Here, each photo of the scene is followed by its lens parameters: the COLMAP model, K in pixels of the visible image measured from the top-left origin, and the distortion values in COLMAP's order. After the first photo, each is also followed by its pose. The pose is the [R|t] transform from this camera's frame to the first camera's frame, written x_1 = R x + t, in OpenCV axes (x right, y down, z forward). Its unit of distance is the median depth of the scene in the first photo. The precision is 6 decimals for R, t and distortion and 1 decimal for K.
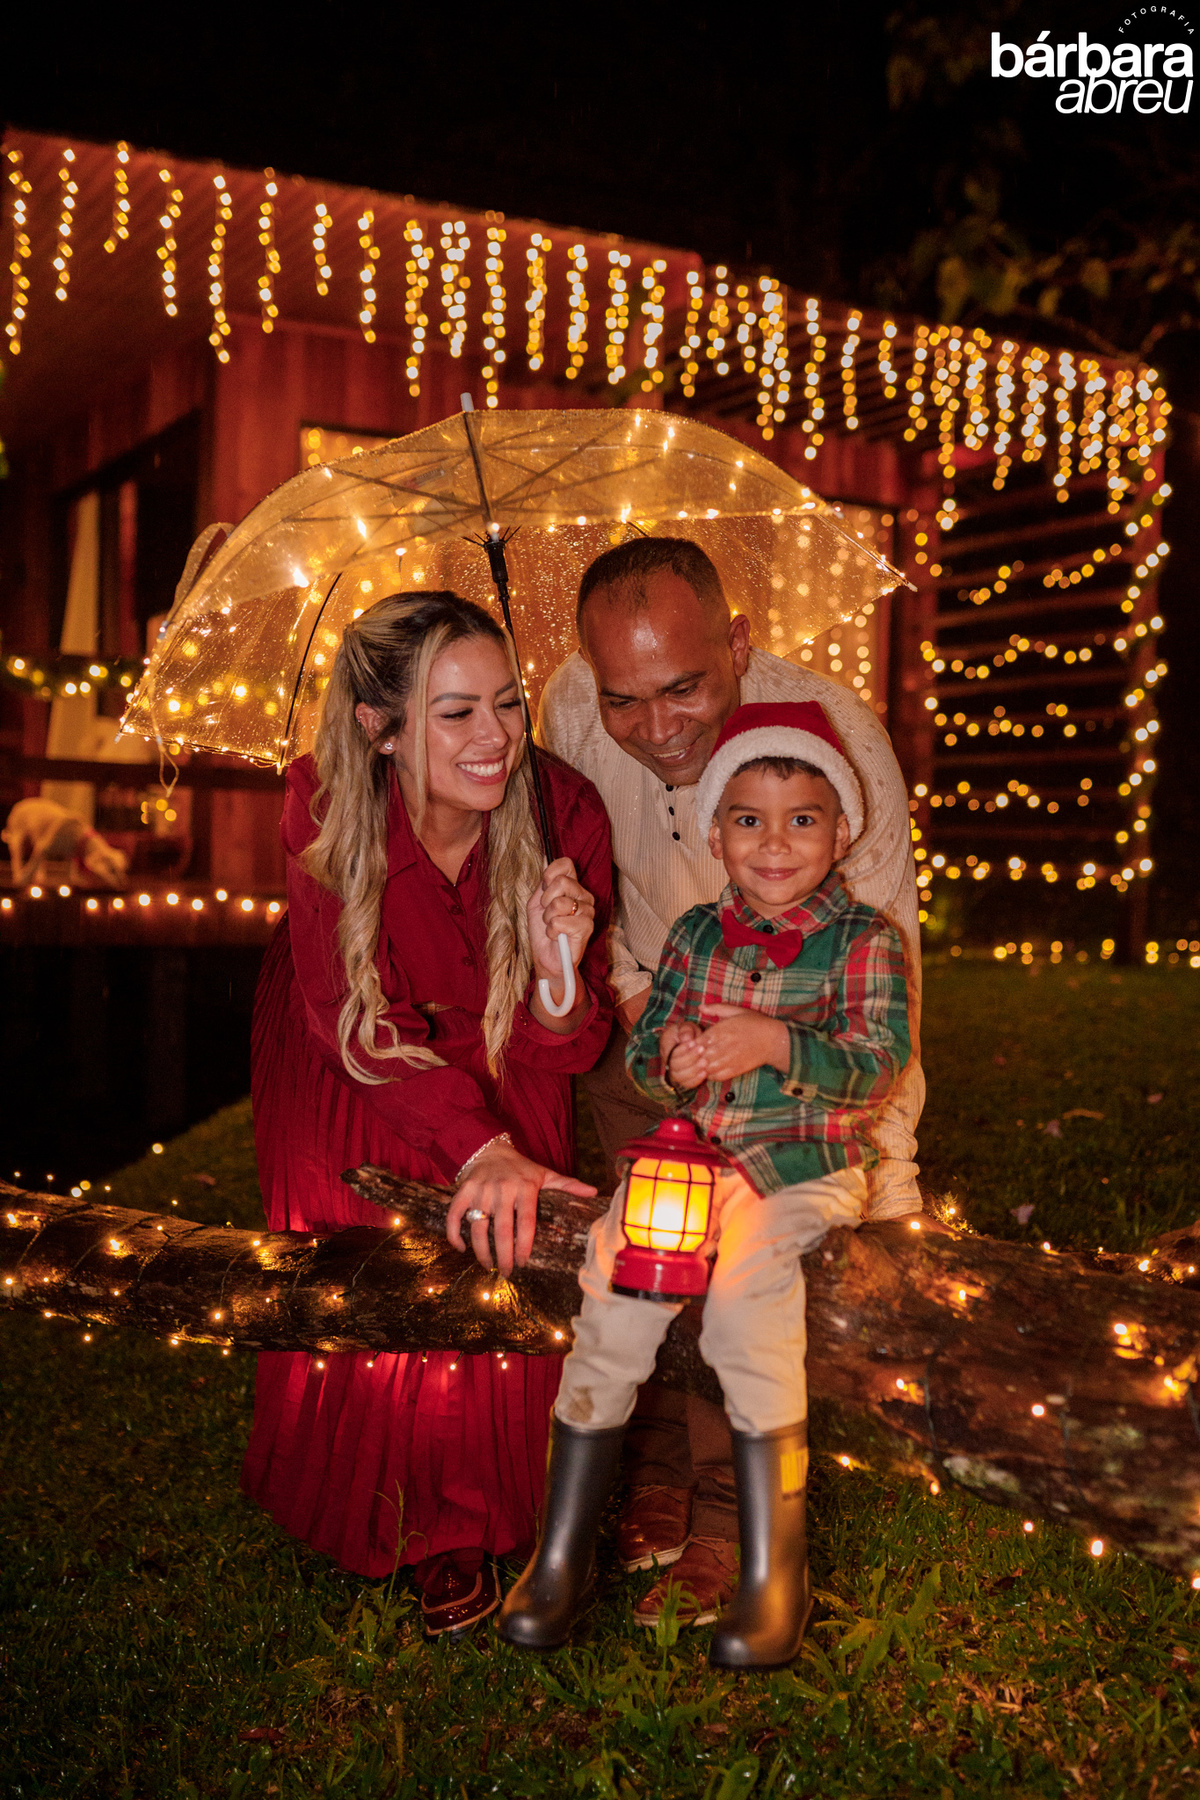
lens RADIAL K [[1911.5, 0, 626.2], [0, 1911.5, 937.3], [0, 0, 1]] dist [0.000073, 0.000000]
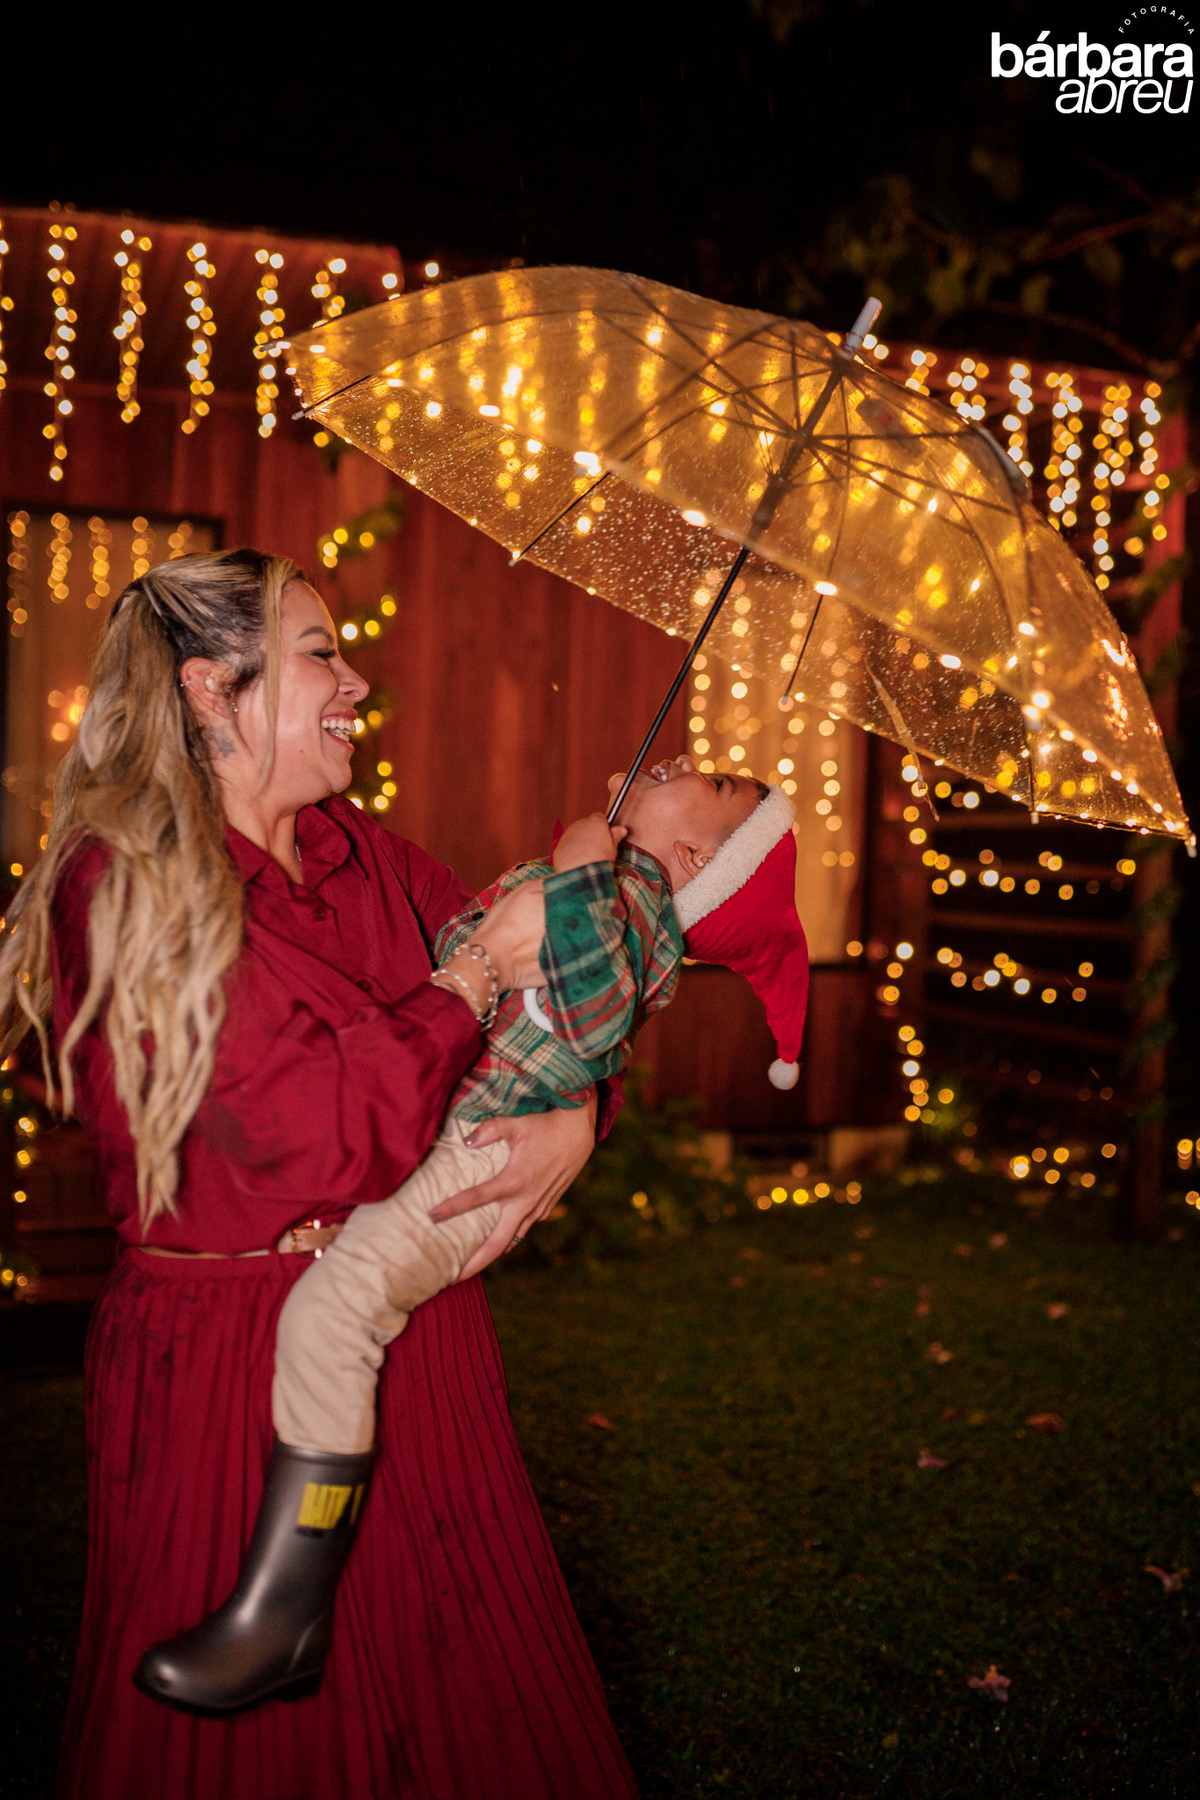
lens RADIAL K [[1754.5, 0, 601.1], [0, 1754.5, 874.3], [0, 0, 1]] dist [-0.005024, 0.000000]
pose [[0.978579, 0.007274, -0.205743, 0.235299], [-0.014684, 0.999297, -0.034509, -0.107108], [0.205347, 0.036791, 0.977997, 0.393381]]
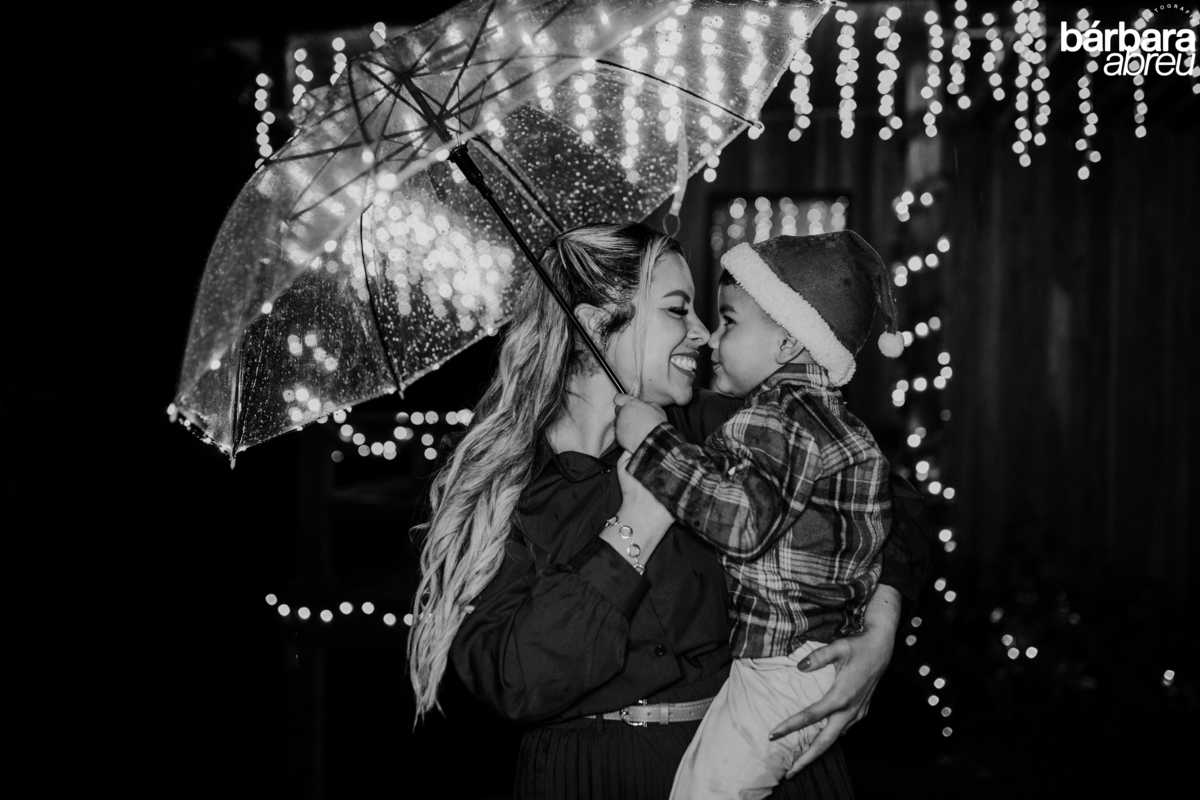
lens RADIAL K [[1169.7, 0, 611.7], [0, 1169.7, 392.5], [0, 0, 1]] dist [-0.005024, 0.000000]
pose [[0.760052, -0.009284, -0.649795, 0.291274], [-0.029188, 0.998401, -0.048405, -0.115033], [0.649206, 0.055757, 0.758566, 0.435767]]
